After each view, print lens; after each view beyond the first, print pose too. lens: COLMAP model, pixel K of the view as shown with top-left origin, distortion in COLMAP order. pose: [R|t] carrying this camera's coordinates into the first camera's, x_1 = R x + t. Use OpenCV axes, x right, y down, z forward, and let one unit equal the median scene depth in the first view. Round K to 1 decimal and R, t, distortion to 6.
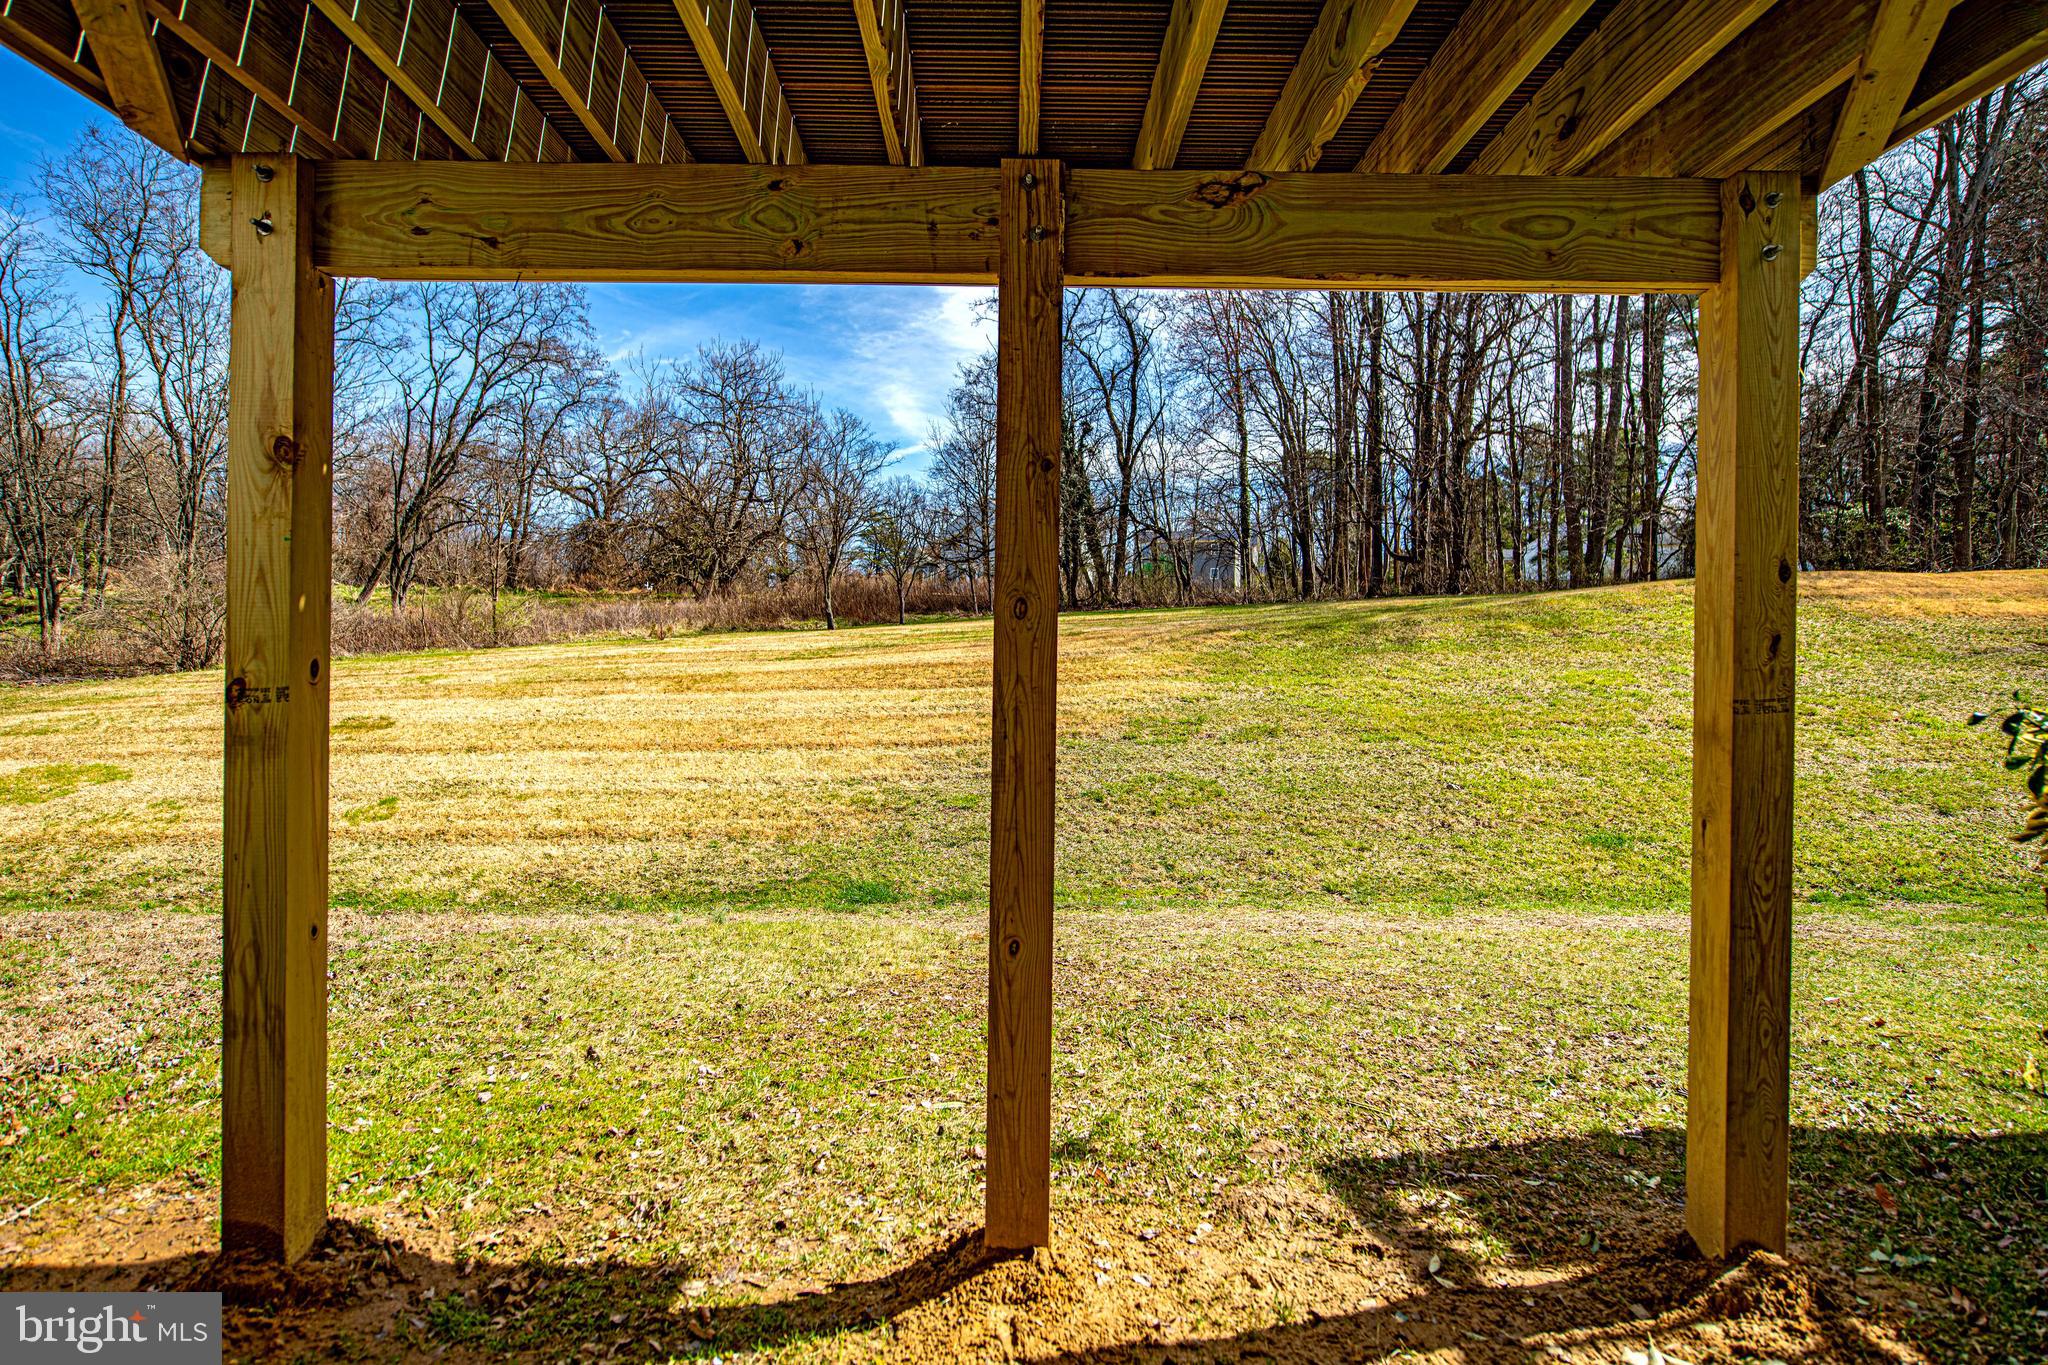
lens RADIAL K [[1101.3, 0, 1025.6], [0, 1101.3, 717.3], [0, 0, 1]] dist [-0.004955, -0.006301]
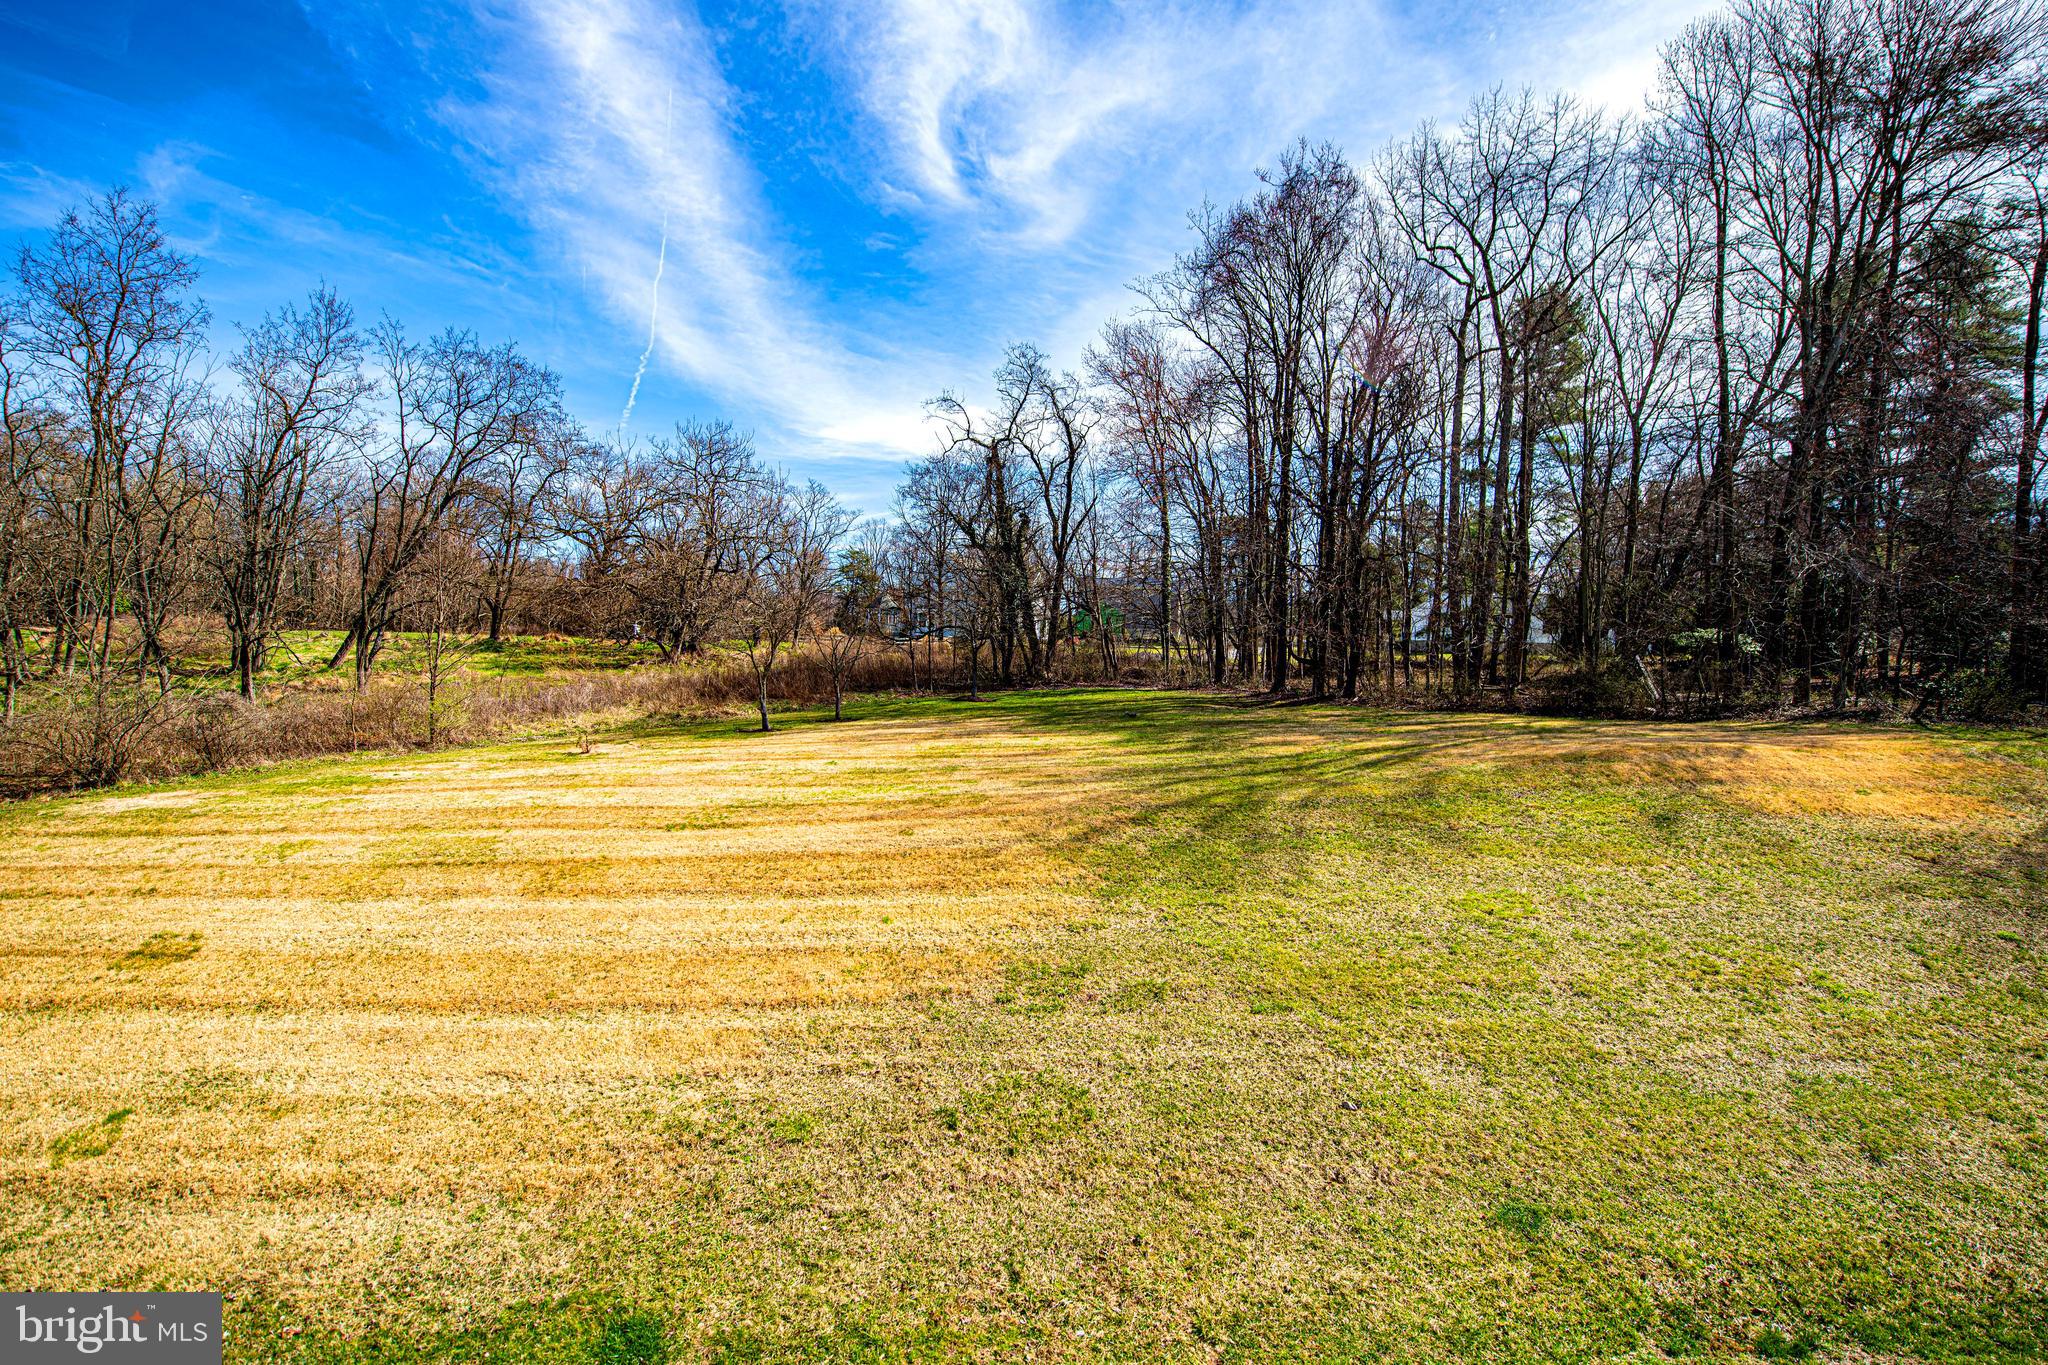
lens RADIAL K [[902.5, 0, 1043.0], [0, 902.5, 671.0], [0, 0, 1]] dist [-0.009510, -0.003374]
pose [[0.998506, 0.026700, 0.047678, 0.033873], [-0.026205, 0.999596, -0.010971, -0.100165], [-0.047951, 0.009705, 0.998803, 0.098659]]
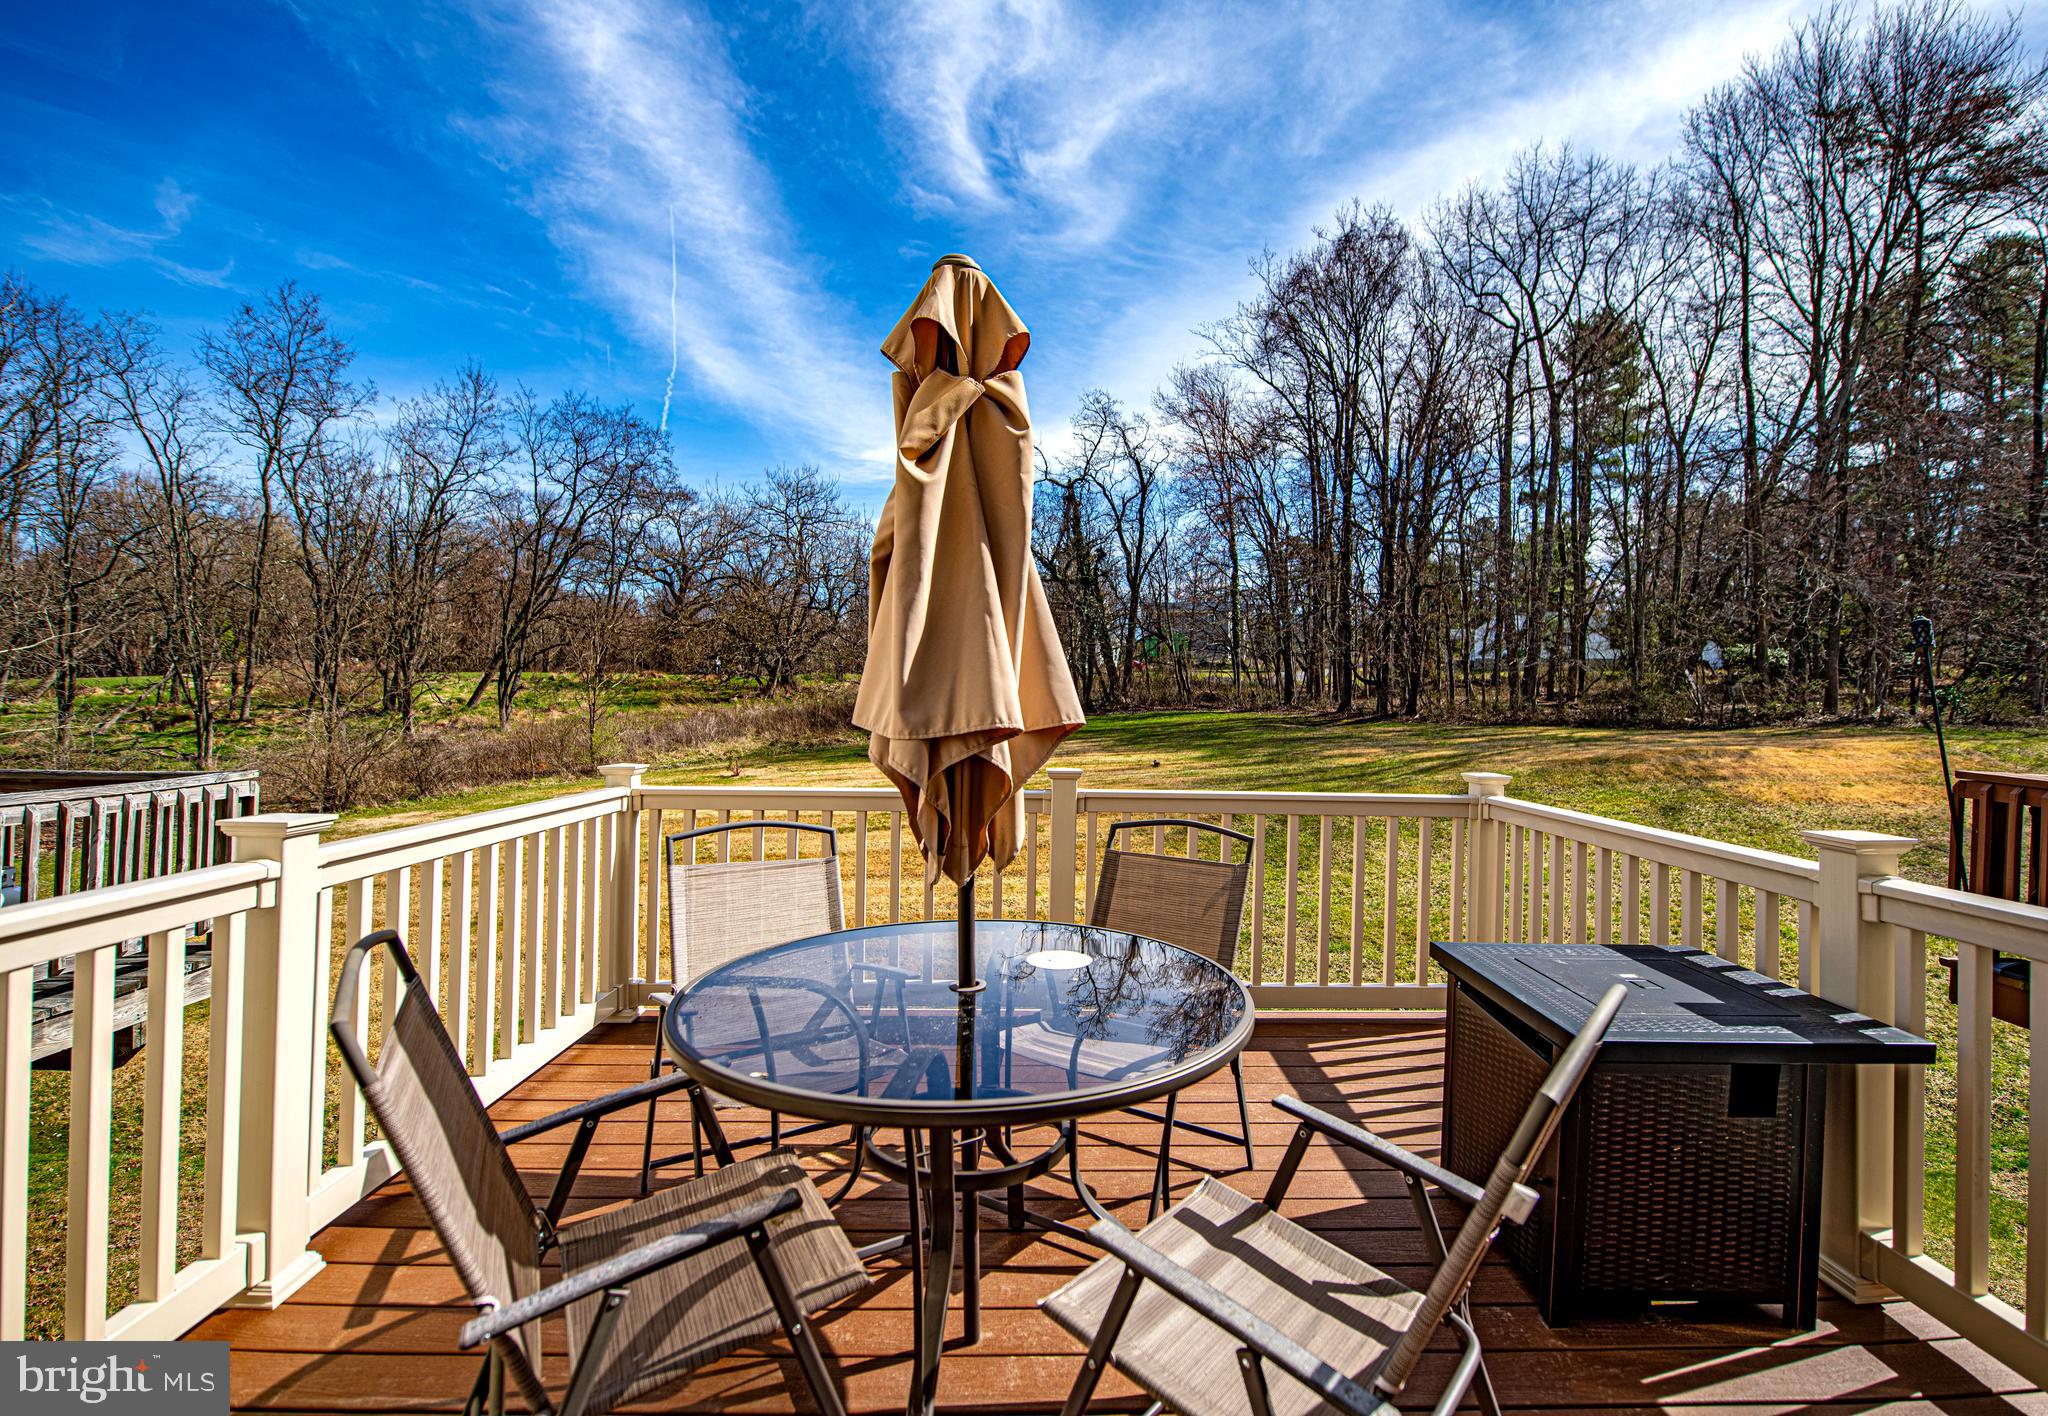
lens RADIAL K [[969.9, 0, 1062.5], [0, 969.9, 694.2], [0, 0, 1]] dist [-0.014450, -0.003753]
pose [[0.999782, 0.006494, 0.019861, -0.004369], [-0.006221, 0.999886, -0.013763, -0.098005], [-0.019948, 0.013636, 0.999708, -0.023397]]
